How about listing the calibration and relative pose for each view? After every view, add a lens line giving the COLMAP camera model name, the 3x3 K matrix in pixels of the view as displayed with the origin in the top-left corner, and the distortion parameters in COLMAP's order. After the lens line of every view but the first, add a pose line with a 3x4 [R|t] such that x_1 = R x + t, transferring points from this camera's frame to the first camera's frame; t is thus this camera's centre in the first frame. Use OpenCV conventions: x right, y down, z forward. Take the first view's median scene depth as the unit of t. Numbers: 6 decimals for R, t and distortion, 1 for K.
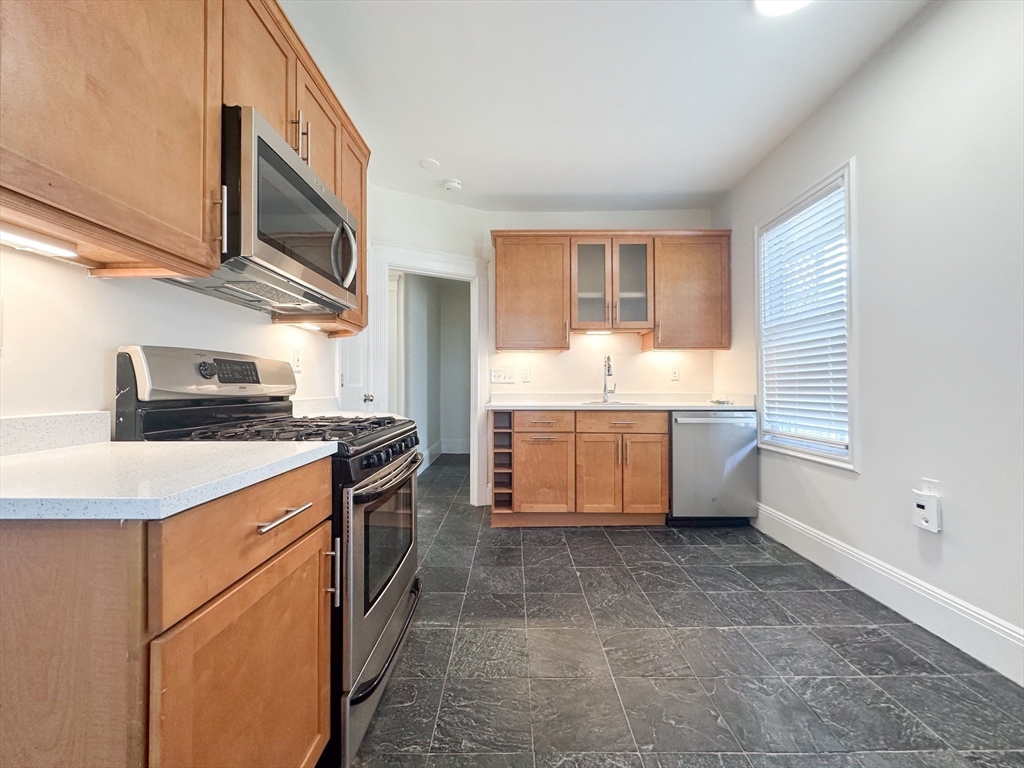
lens RADIAL K [[413.1, 0, 509.3], [0, 413.1, 384.3], [0, 0, 1]] dist [0.000953, 0.000384]
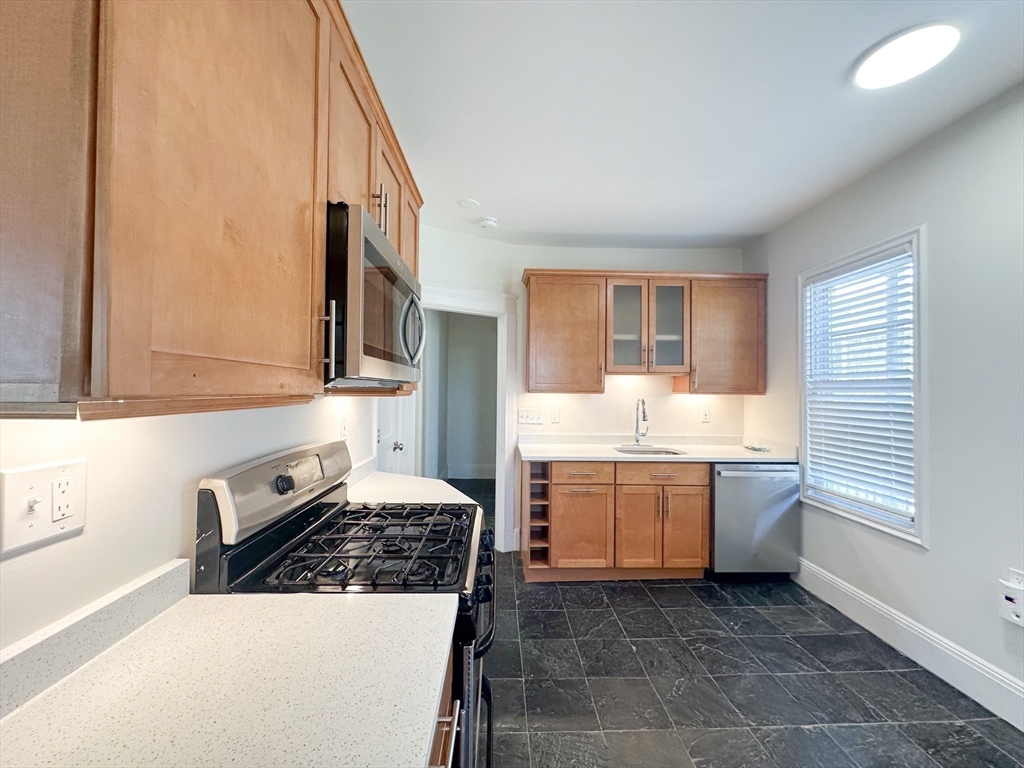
lens RADIAL K [[413.1, 0, 509.3], [0, 413.1, 384.3], [0, 0, 1]] dist [0.000953, 0.000384]
pose [[0.999090, 0.011748, 0.040995, -0.133737], [-0.011656, 0.999929, -0.002489, -0.115573], [-0.041021, 0.002009, 0.999156, 0.047401]]
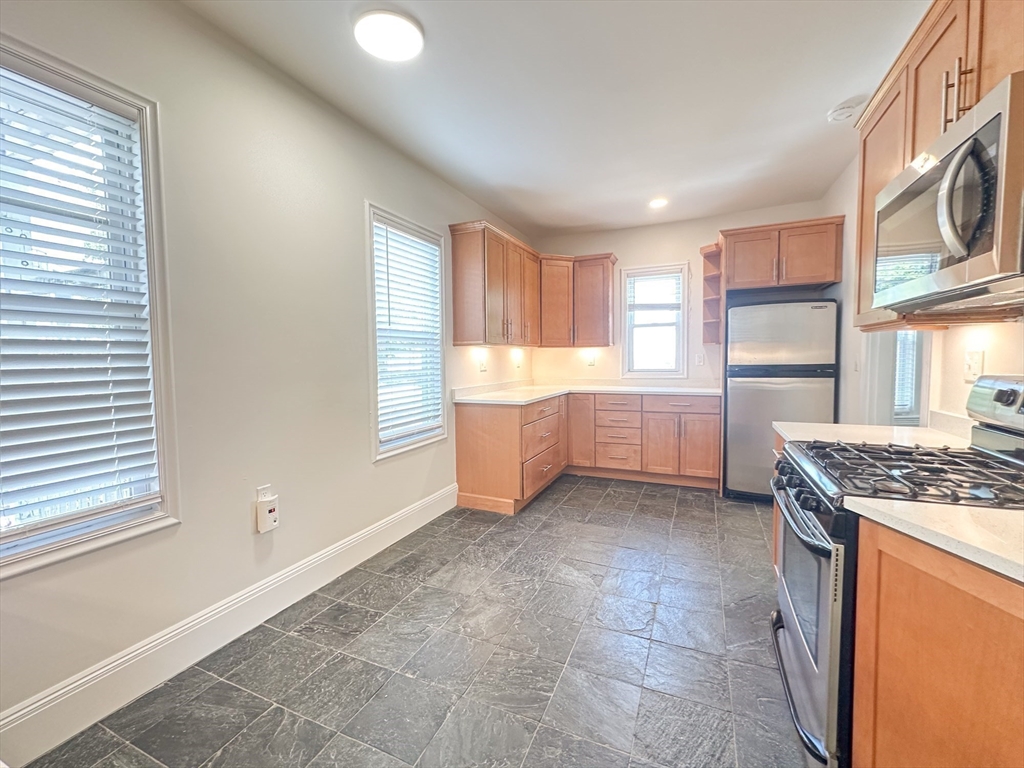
lens RADIAL K [[416.6, 0, 517.5], [0, 416.6, 381.2], [0, 0, 1]] dist [0.001701, 0.000556]
pose [[-0.920806, -0.004764, 0.389992, -0.035427], [0.012934, 0.999002, 0.042742, -0.057739], [-0.389807, 0.044402, -0.919826, 1.065847]]
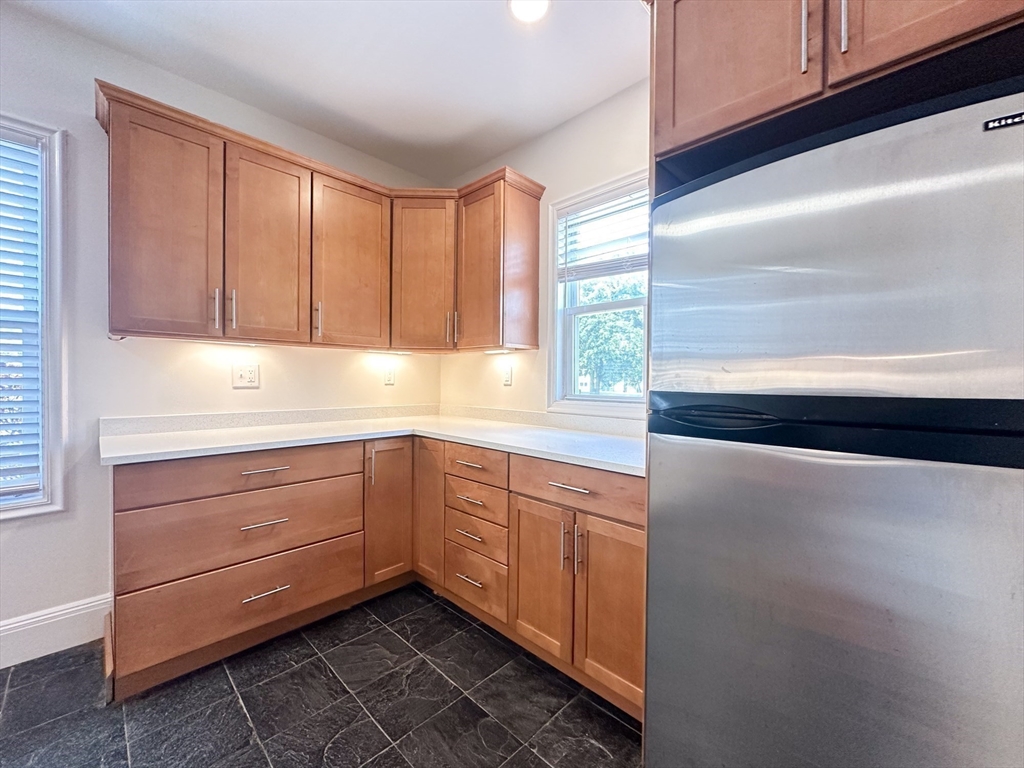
lens RADIAL K [[413.1, 0, 509.3], [0, 413.1, 384.3], [0, 0, 1]] dist [0.000953, 0.000384]
pose [[-0.725412, -0.012257, 0.688206, -0.097909], [-0.013067, 0.999906, 0.004035, -0.056098], [-0.688191, -0.006066, -0.725504, 0.824551]]
